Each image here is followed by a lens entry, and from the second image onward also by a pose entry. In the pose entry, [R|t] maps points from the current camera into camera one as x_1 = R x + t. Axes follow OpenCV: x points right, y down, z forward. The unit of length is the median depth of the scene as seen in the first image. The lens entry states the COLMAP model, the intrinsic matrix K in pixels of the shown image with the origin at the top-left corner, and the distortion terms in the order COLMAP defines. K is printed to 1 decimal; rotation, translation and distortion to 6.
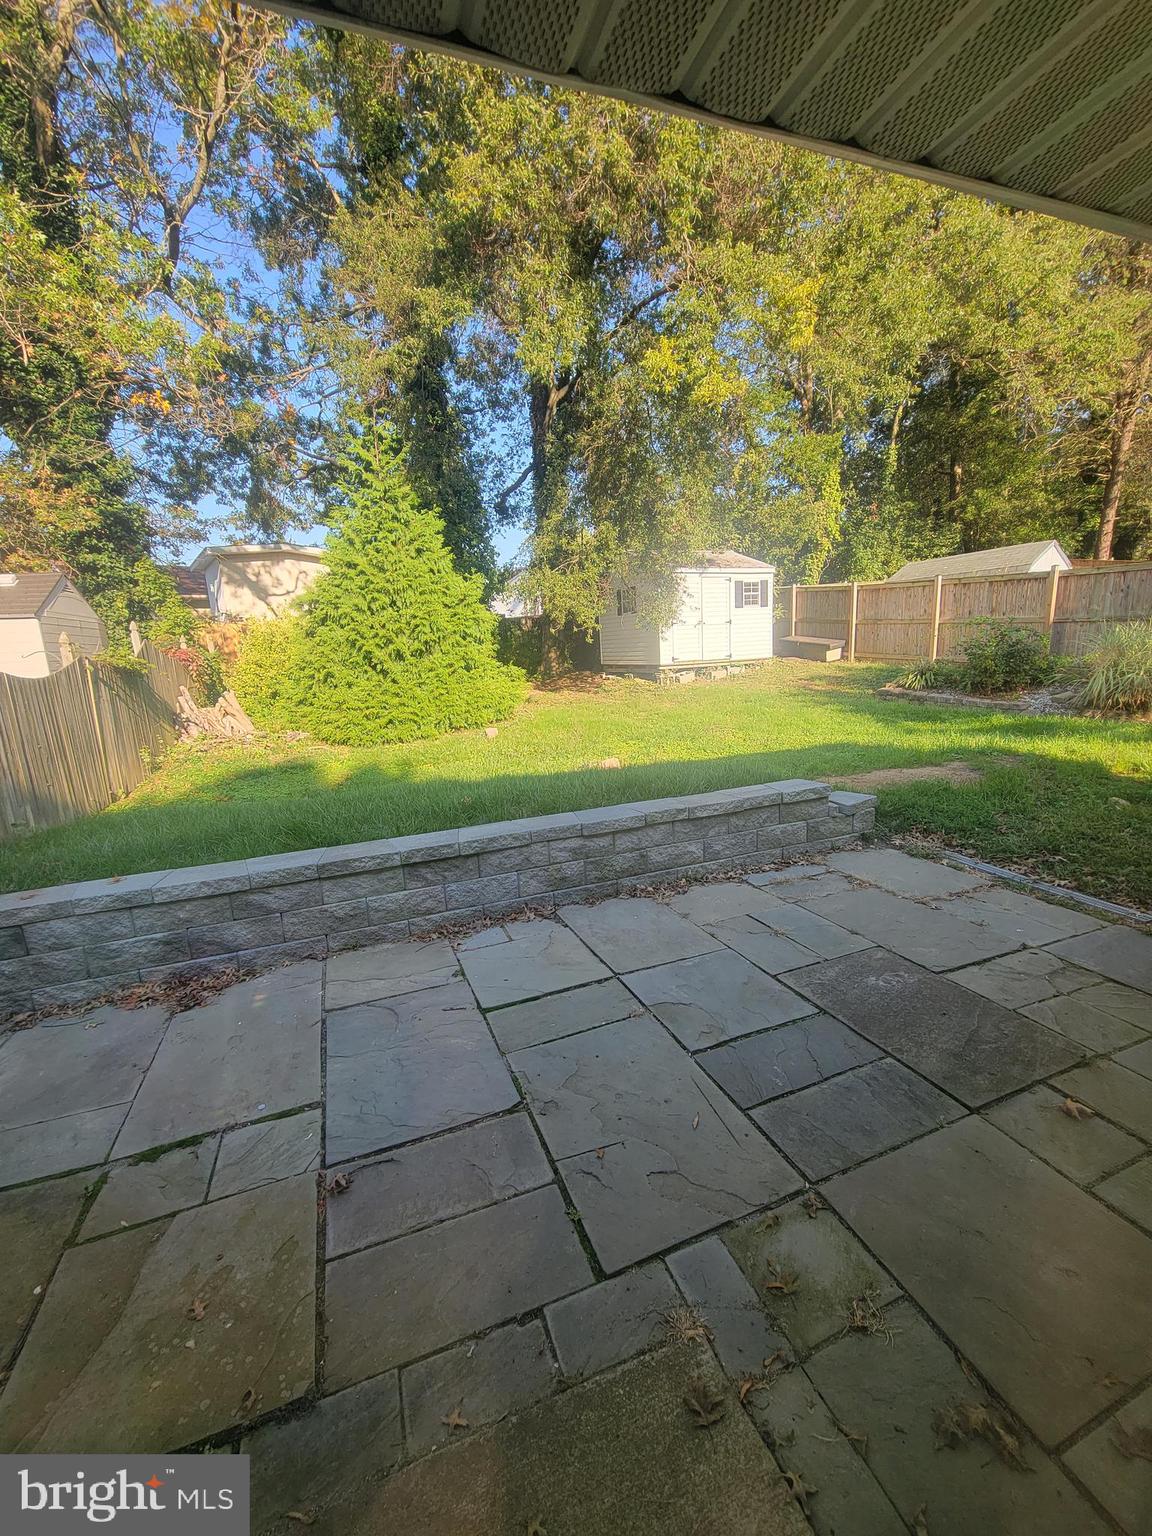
lens RADIAL K [[623.5, 0, 584.2], [0, 623.5, 783.4], [0, 0, 1]] dist [0.000761, -0.003123]
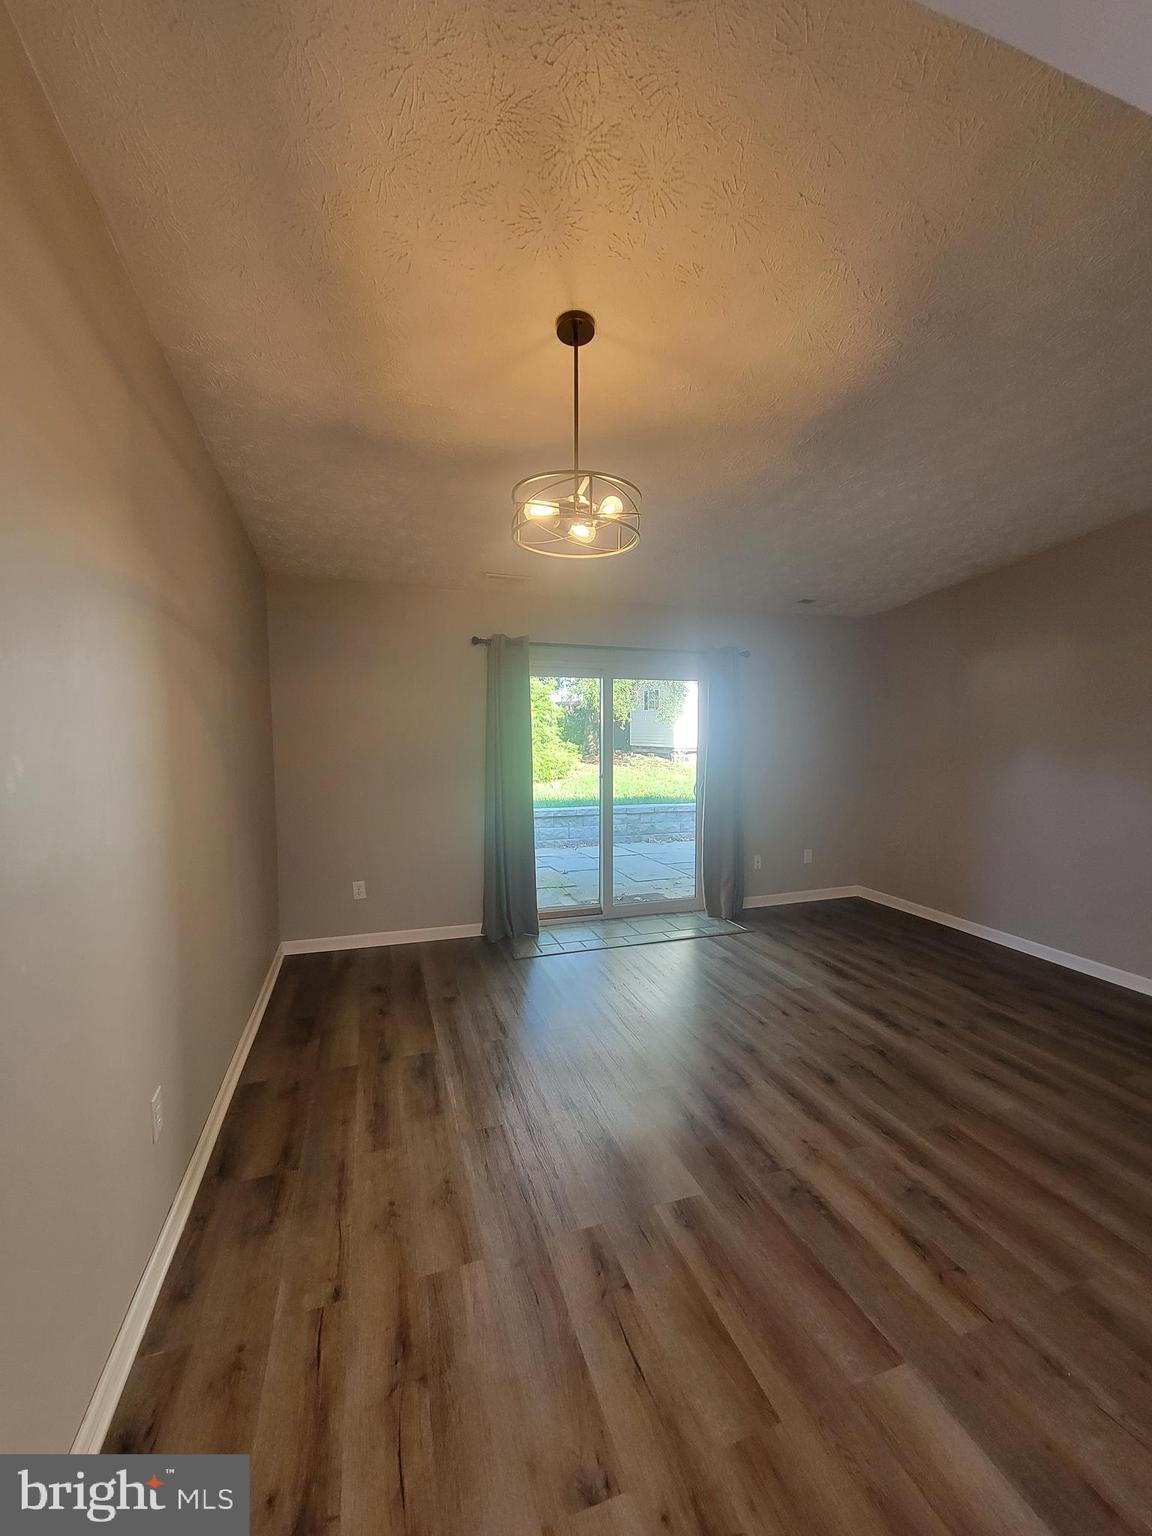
lens RADIAL K [[623.5, 0, 584.2], [0, 623.5, 783.4], [0, 0, 1]] dist [0.000761, -0.003123]
pose [[0.997689, 0.058416, -0.034706, -0.033863], [-0.062420, 0.989748, -0.128461, 0.110912], [0.026846, 0.130330, 0.991107, -0.516358]]
